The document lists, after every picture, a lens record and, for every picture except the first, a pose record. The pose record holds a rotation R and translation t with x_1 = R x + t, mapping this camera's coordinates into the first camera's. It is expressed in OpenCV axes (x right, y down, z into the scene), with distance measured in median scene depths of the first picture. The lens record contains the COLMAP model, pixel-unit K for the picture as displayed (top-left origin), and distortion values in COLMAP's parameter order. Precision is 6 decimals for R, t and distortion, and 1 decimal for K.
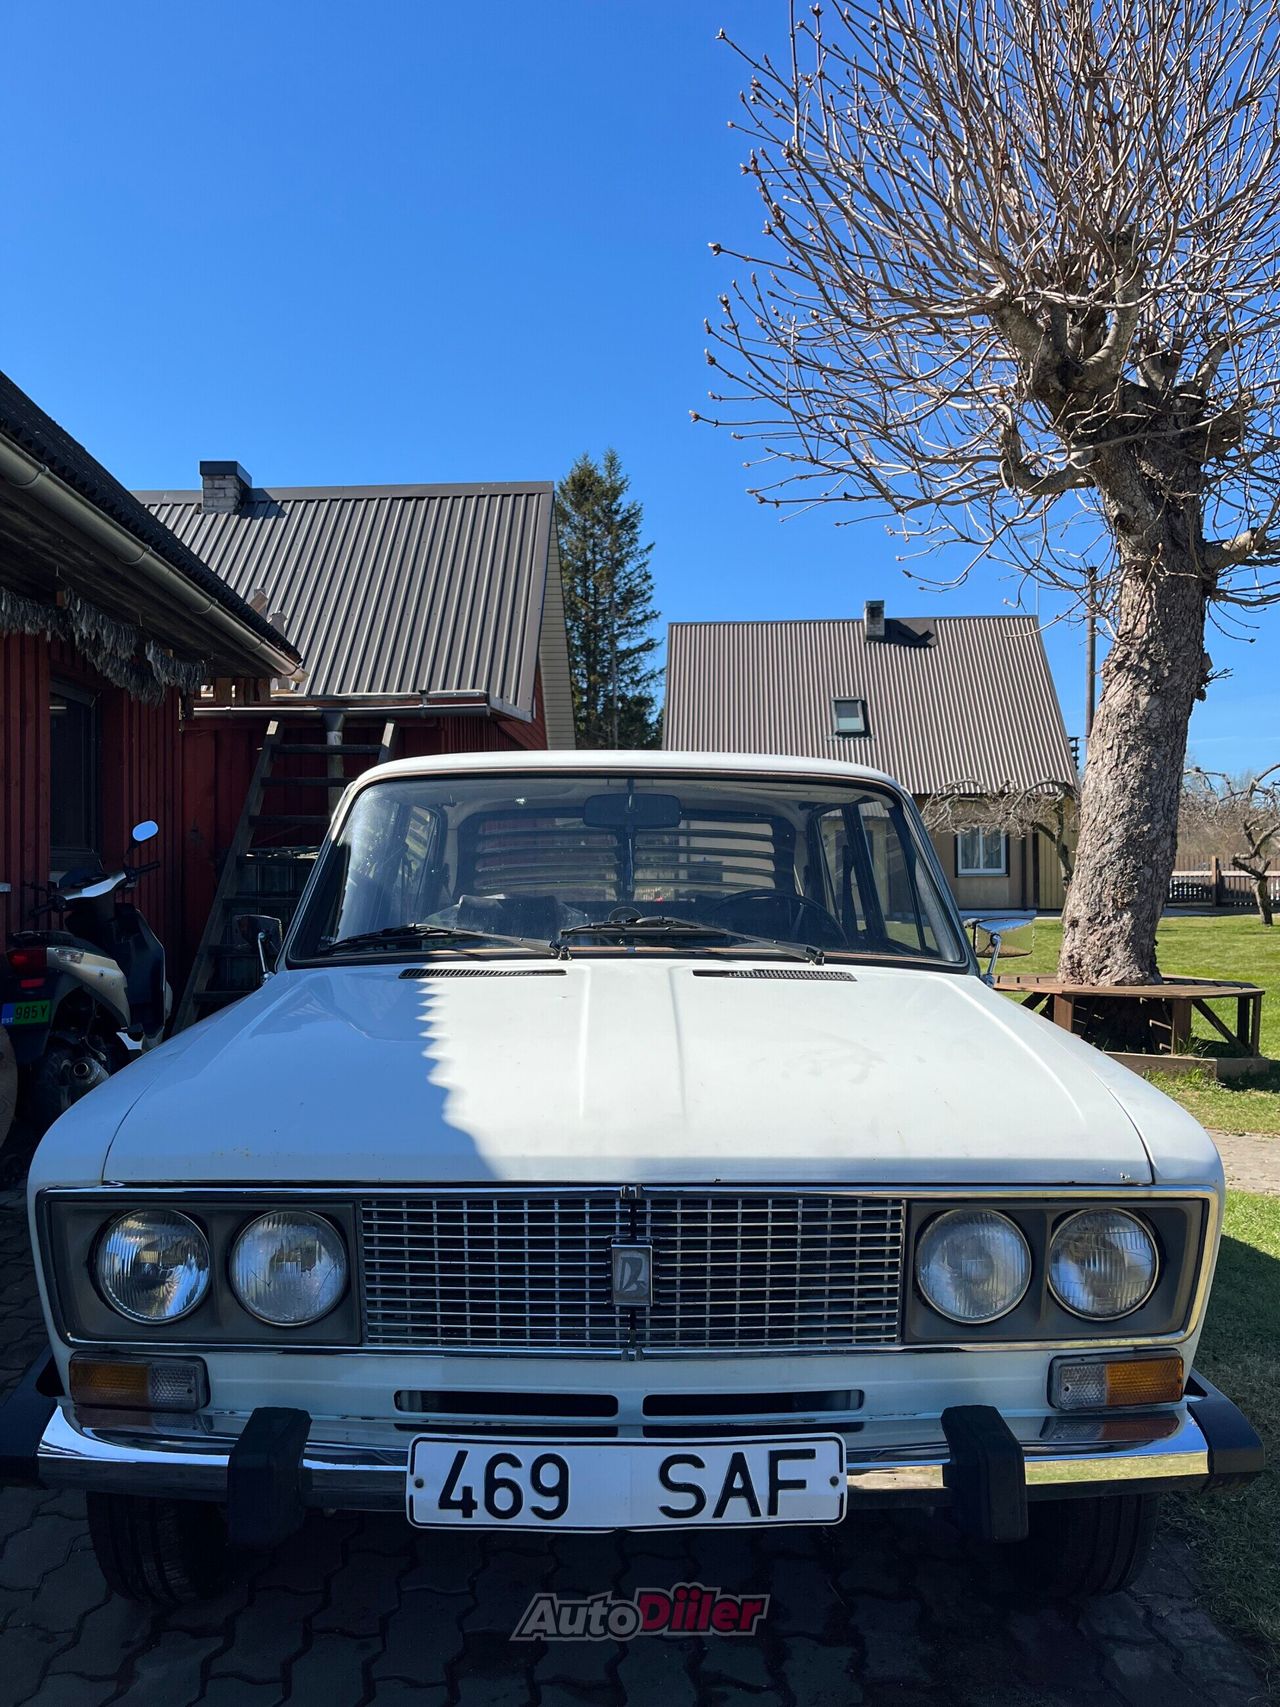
lens RADIAL K [[1278.0, 0, 652.0], [0, 1278.0, 858.1], [0, 0, 1]] dist [0.004466, 0.002303]
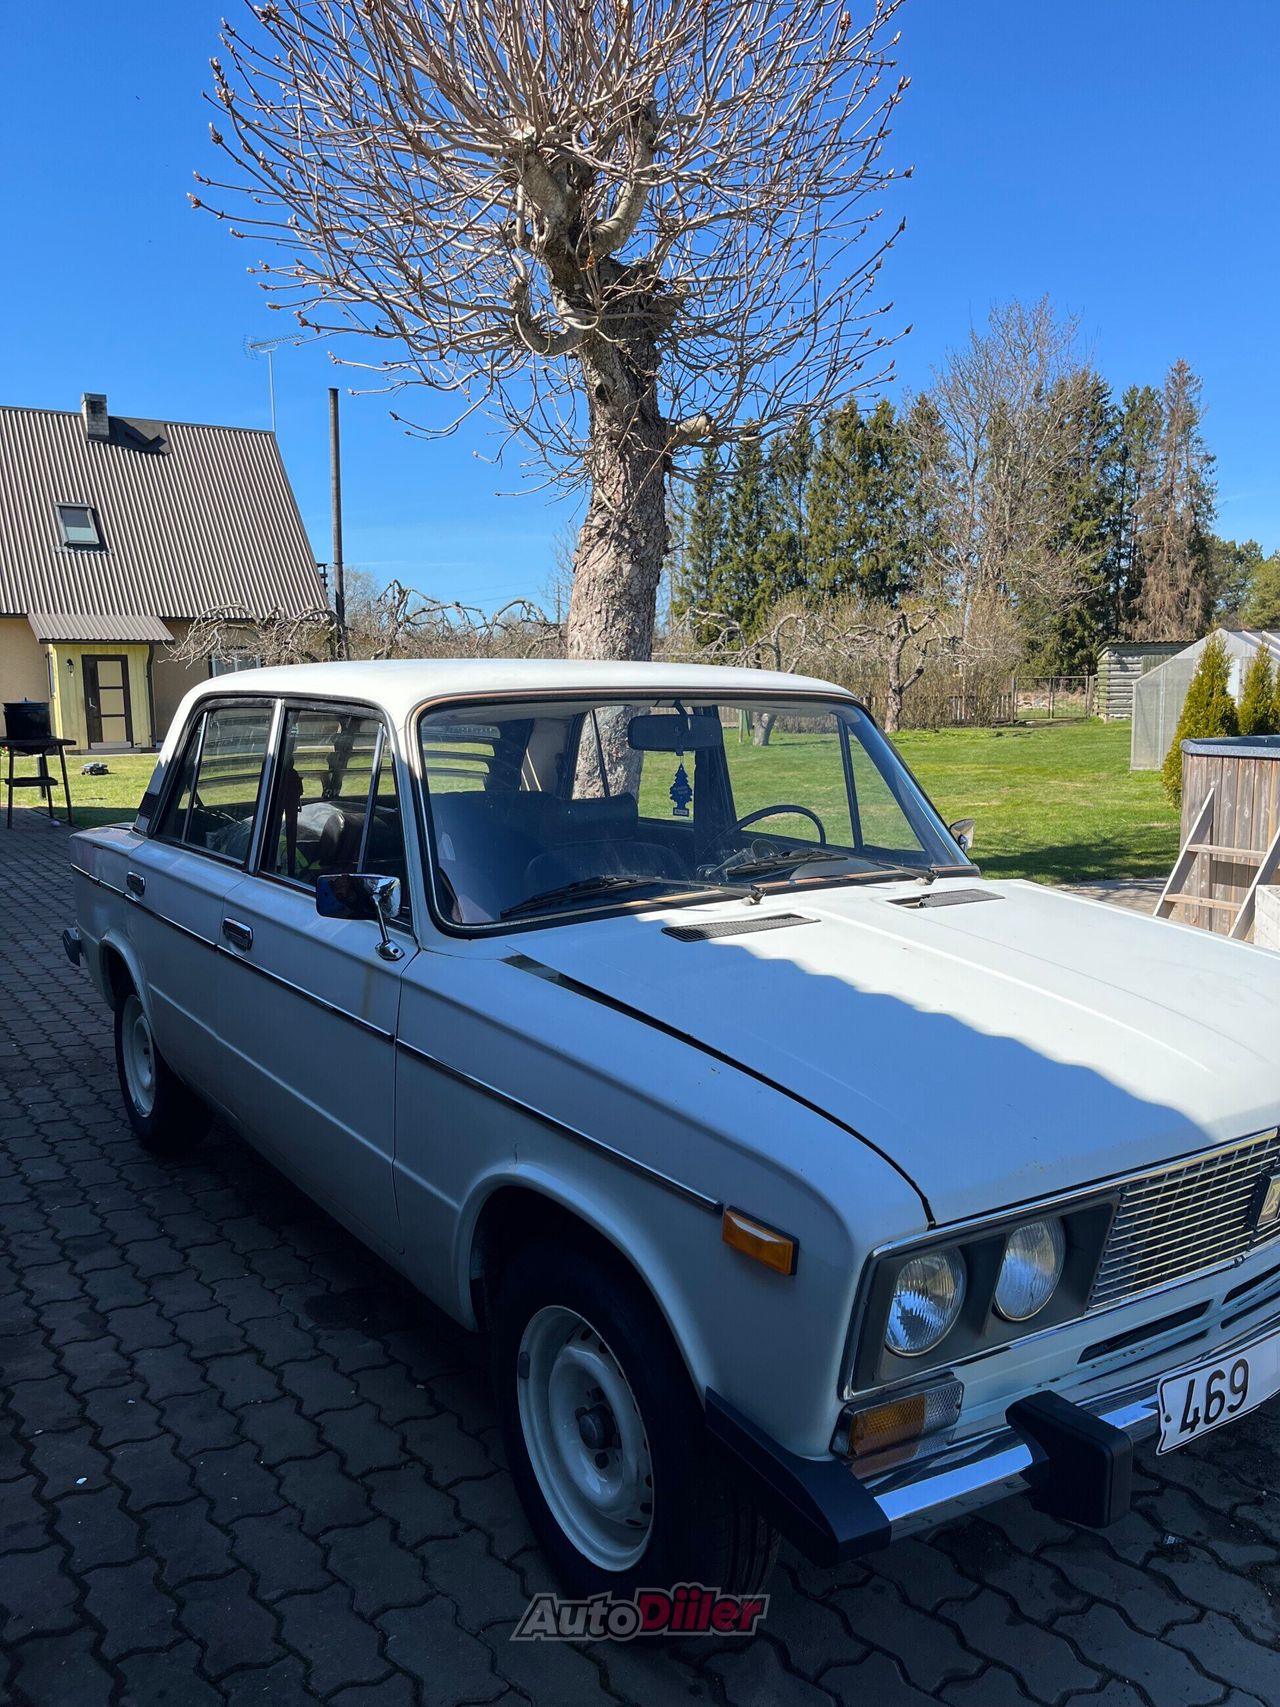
lens RADIAL K [[1278.0, 0, 652.0], [0, 1278.0, 858.1], [0, 0, 1]] dist [0.004466, 0.002303]
pose [[0.831475, -0.071122, 0.550990, -0.207827], [-0.004925, 0.990789, 0.135324, -0.026527], [-0.555540, -0.115232, 0.823467, 0.070418]]
